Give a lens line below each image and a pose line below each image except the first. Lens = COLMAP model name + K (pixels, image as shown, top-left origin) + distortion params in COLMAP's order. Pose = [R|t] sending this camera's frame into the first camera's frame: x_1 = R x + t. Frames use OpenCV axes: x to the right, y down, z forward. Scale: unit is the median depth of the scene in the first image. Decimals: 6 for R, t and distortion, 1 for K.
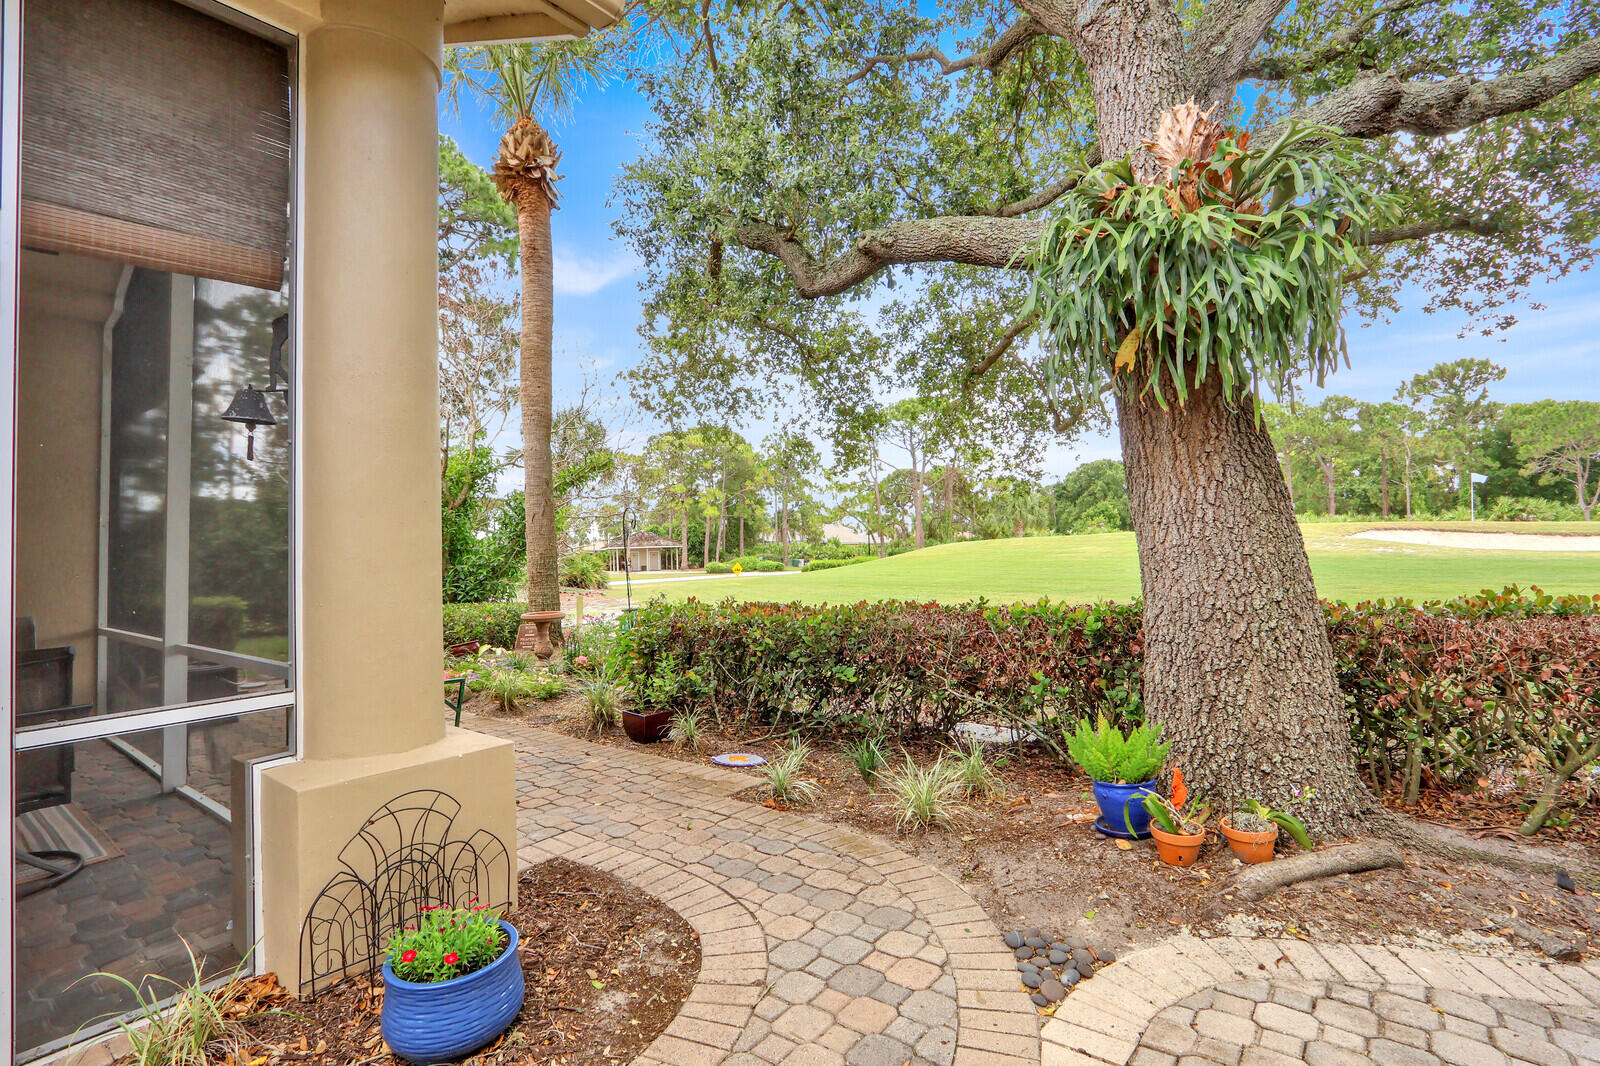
lens RADIAL K [[746.2, 0, 799.1], [0, 746.2, 525.4], [0, 0, 1]] dist [-0.012729, -0.000019]
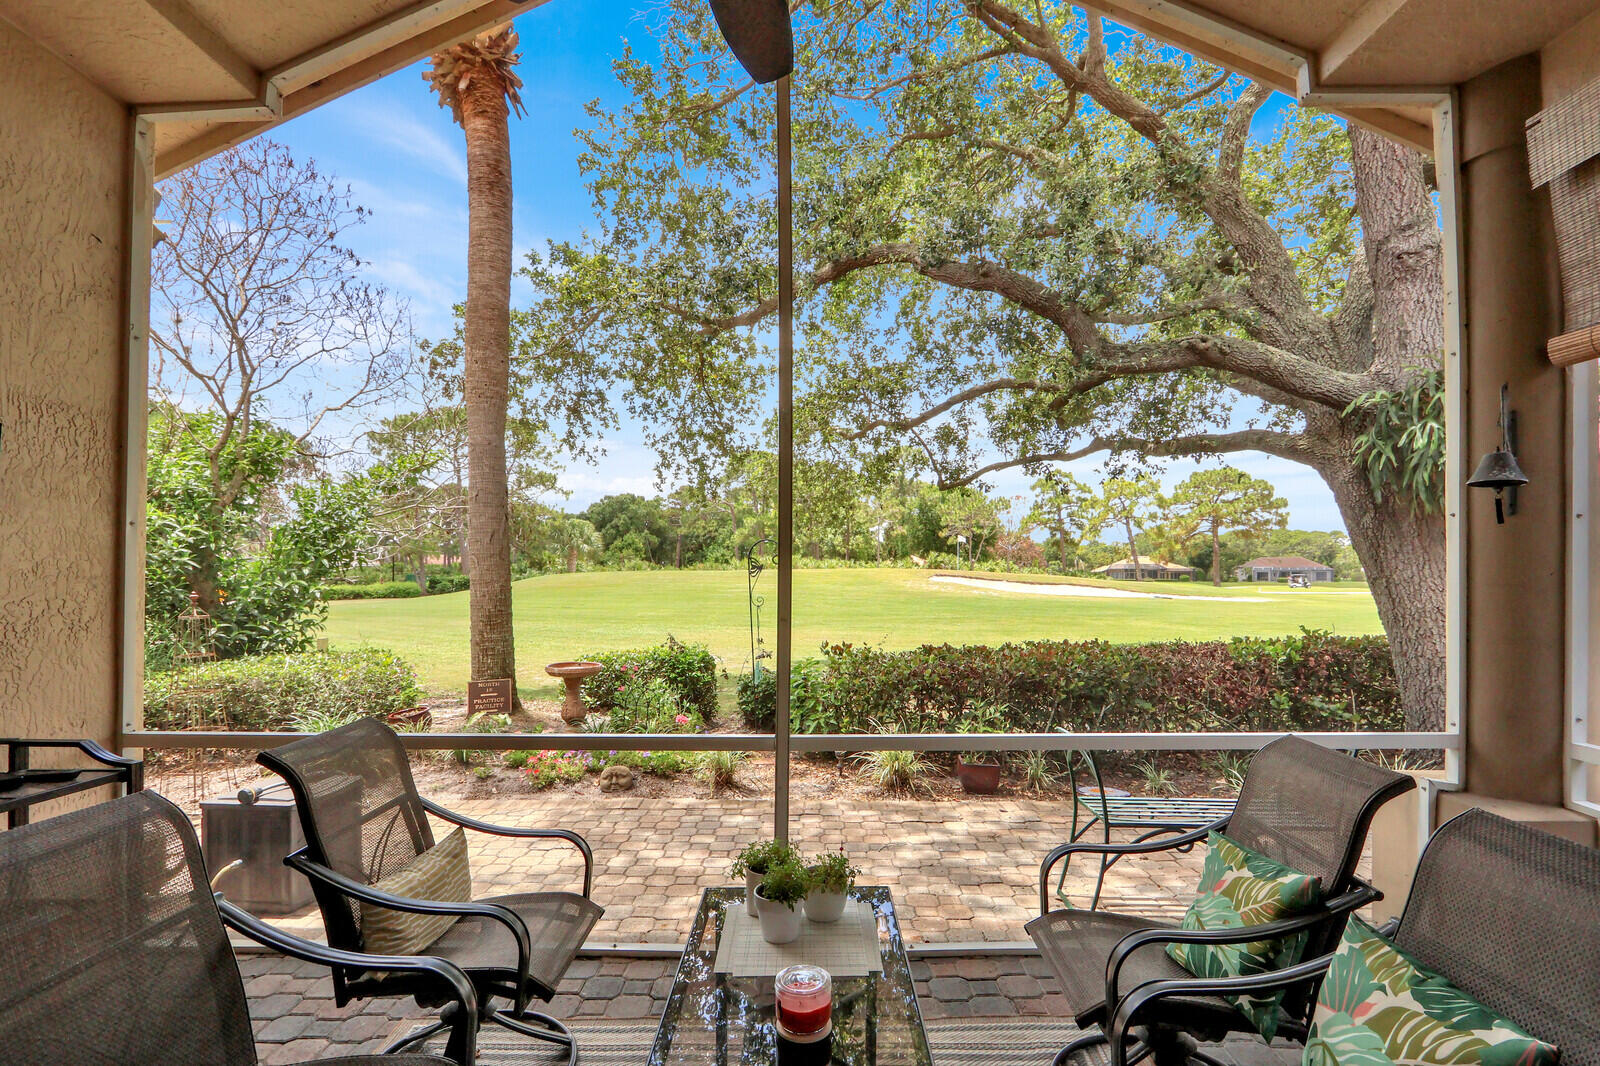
lens RADIAL K [[763.9, 0, 802.0], [0, 763.9, 564.0], [0, 0, 1]] dist [-0.014870, 0.000629]
pose [[0.781406, 0.040421, 0.622712, -0.092178], [-0.048187, 0.998829, -0.004367, 0.001762], [-0.622159, -0.026595, 0.782439, 0.031884]]
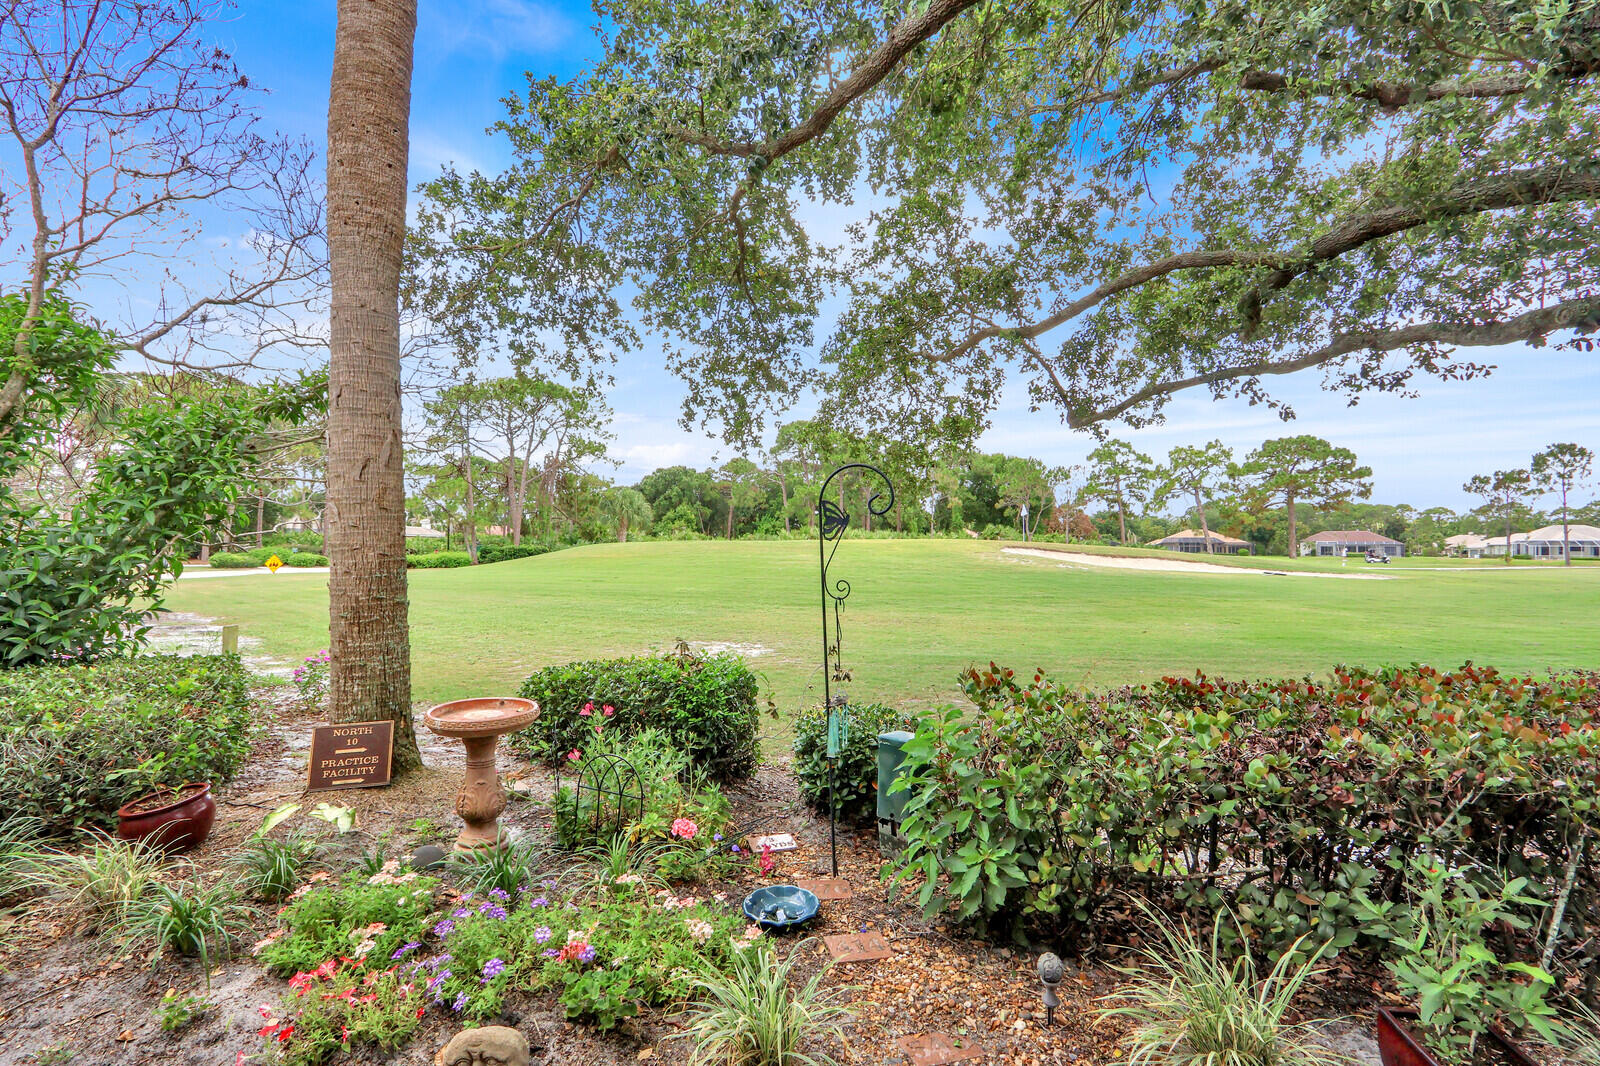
lens RADIAL K [[737.3, 0, 799.2], [0, 737.3, 536.3], [0, 0, 1]] dist [-0.009446, -0.000261]
pose [[0.821784, 0.043460, 0.568139, -0.062318], [-0.052184, 0.998637, -0.000910, 0.003202], [-0.567404, -0.028900, 0.822932, 0.077732]]
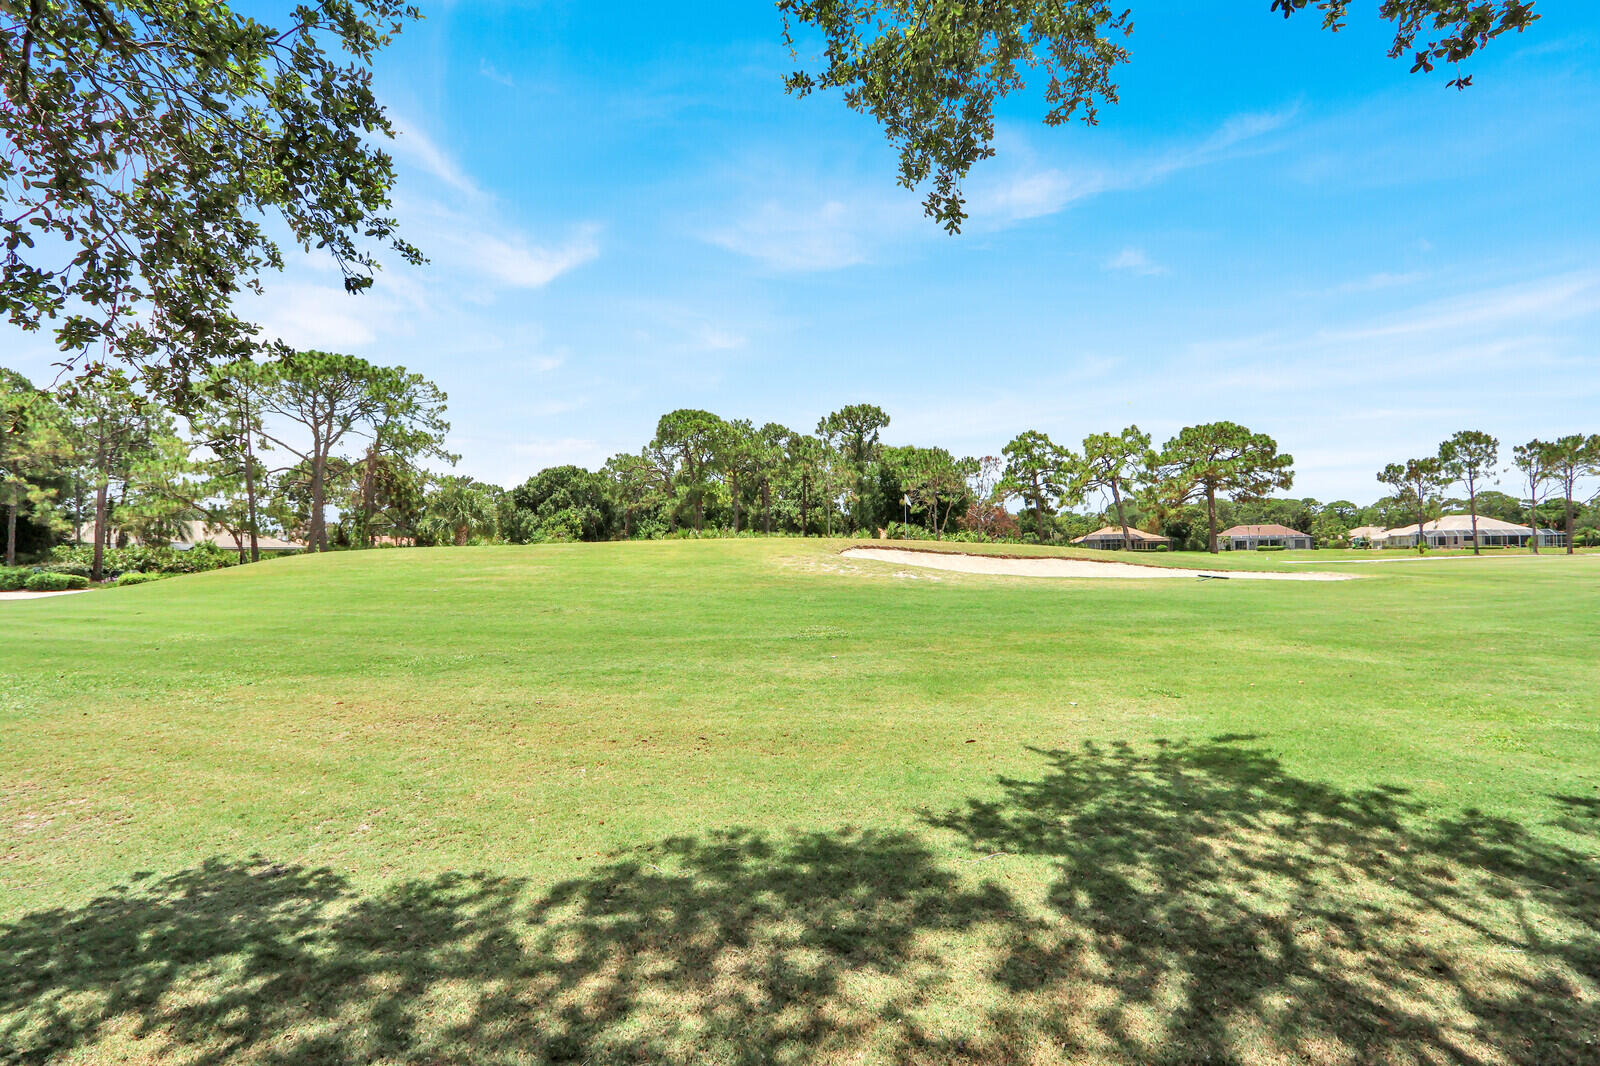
lens RADIAL K [[740.4, 0, 799.9], [0, 740.4, 528.2], [0, 0, 1]] dist [-0.026003, 0.010195]
pose [[0.769692, 0.038823, 0.637234, 0.064406], [-0.032705, 0.999236, -0.021374, 0.001688], [-0.637578, -0.004389, 0.770374, 0.138260]]
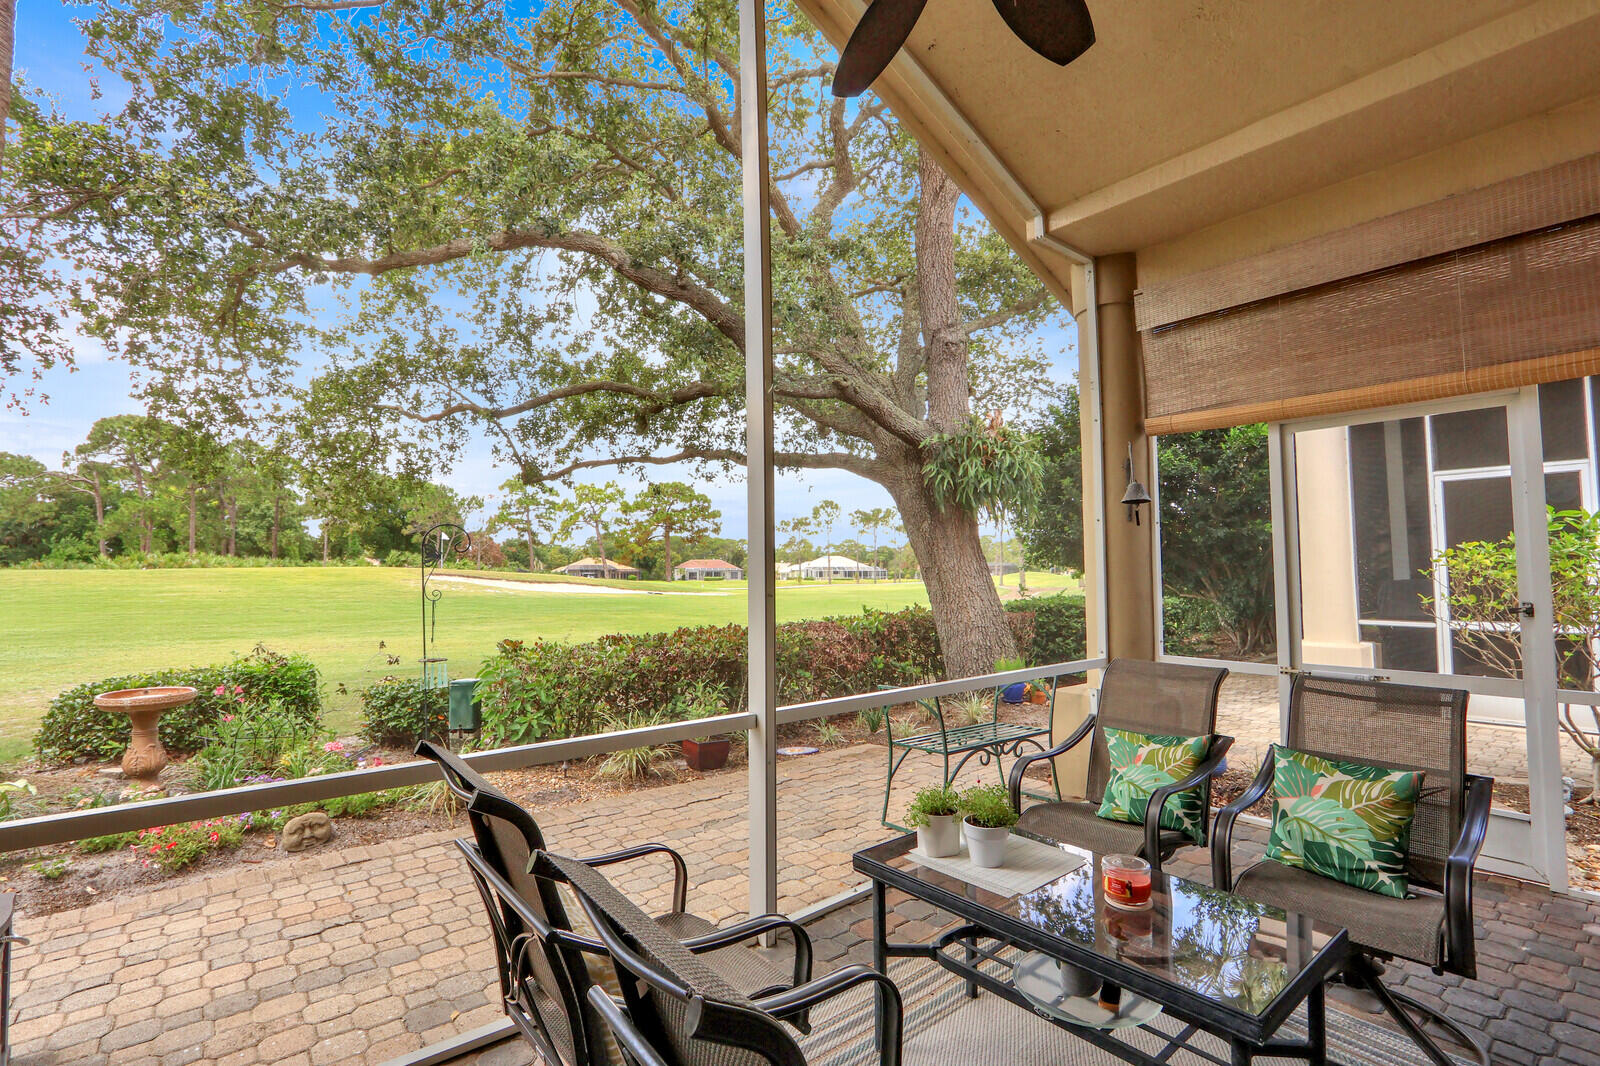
lens RADIAL K [[746.2, 0, 799.1], [0, 746.2, 525.4], [0, 0, 1]] dist [-0.012729, -0.000019]
pose [[0.200846, 0.093445, 0.975156, -0.109385], [-0.035972, 0.995472, -0.087983, 0.004600], [-0.978962, -0.017408, 0.203298, 0.057499]]
